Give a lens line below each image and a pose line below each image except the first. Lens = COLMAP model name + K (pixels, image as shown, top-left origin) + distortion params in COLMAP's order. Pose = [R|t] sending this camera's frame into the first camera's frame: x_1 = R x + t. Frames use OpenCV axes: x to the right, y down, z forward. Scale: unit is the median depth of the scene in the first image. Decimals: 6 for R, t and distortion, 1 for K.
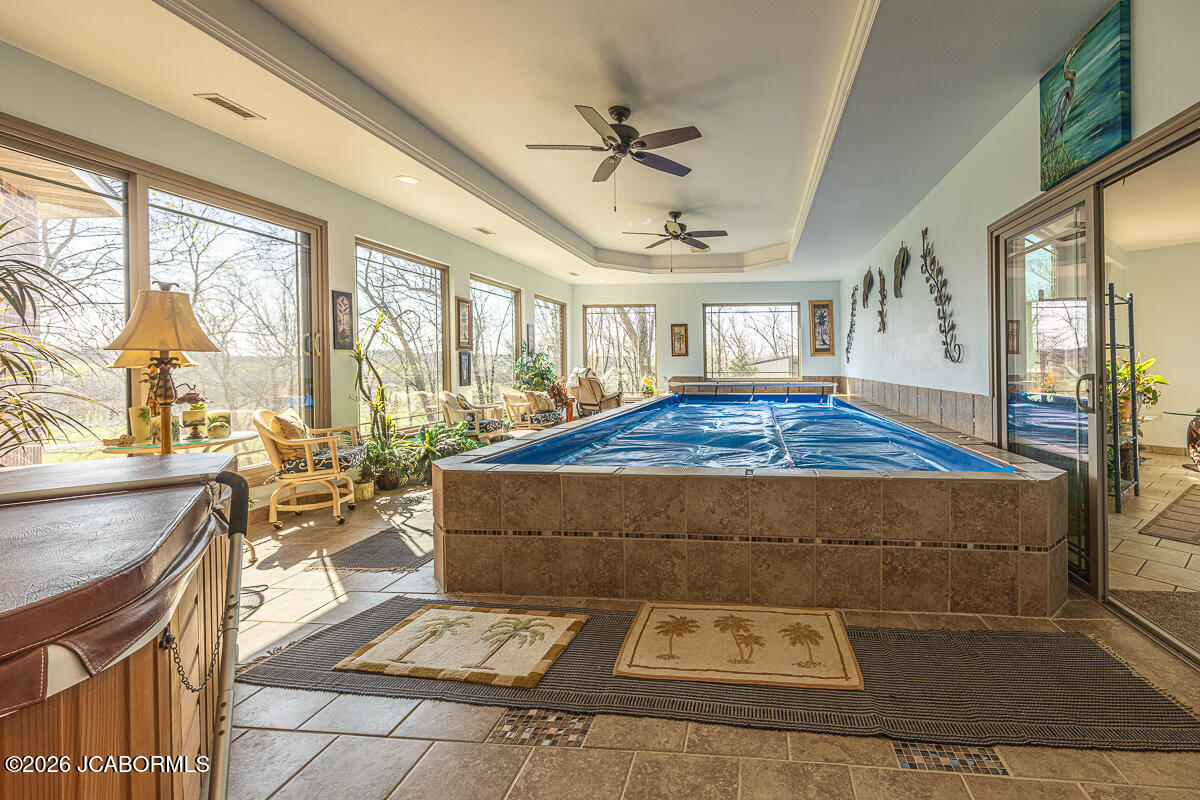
lens RADIAL K [[968.1, 0, 597.6], [0, 968.1, 358.9], [0, 0, 1]] dist [-0.001627, -0.005462]
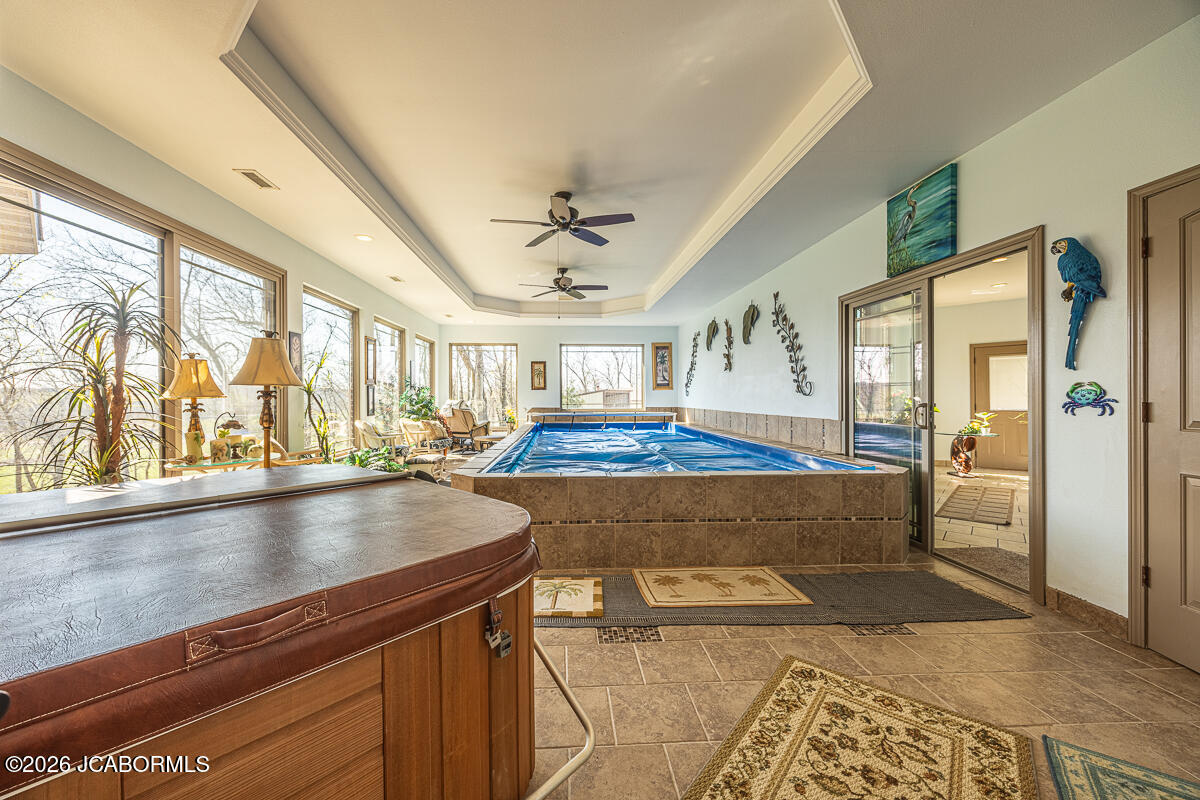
lens RADIAL K [[962.0, 0, 600.0], [0, 962.0, 400.0], [0, 0, 1]] dist [-0.005556, -0.000651]
pose [[0.971260, 0.000118, 0.238022, -0.258772], [-0.002132, 0.999964, 0.008202, -0.000512], [-0.238013, -0.008474, 0.971225, -0.256126]]
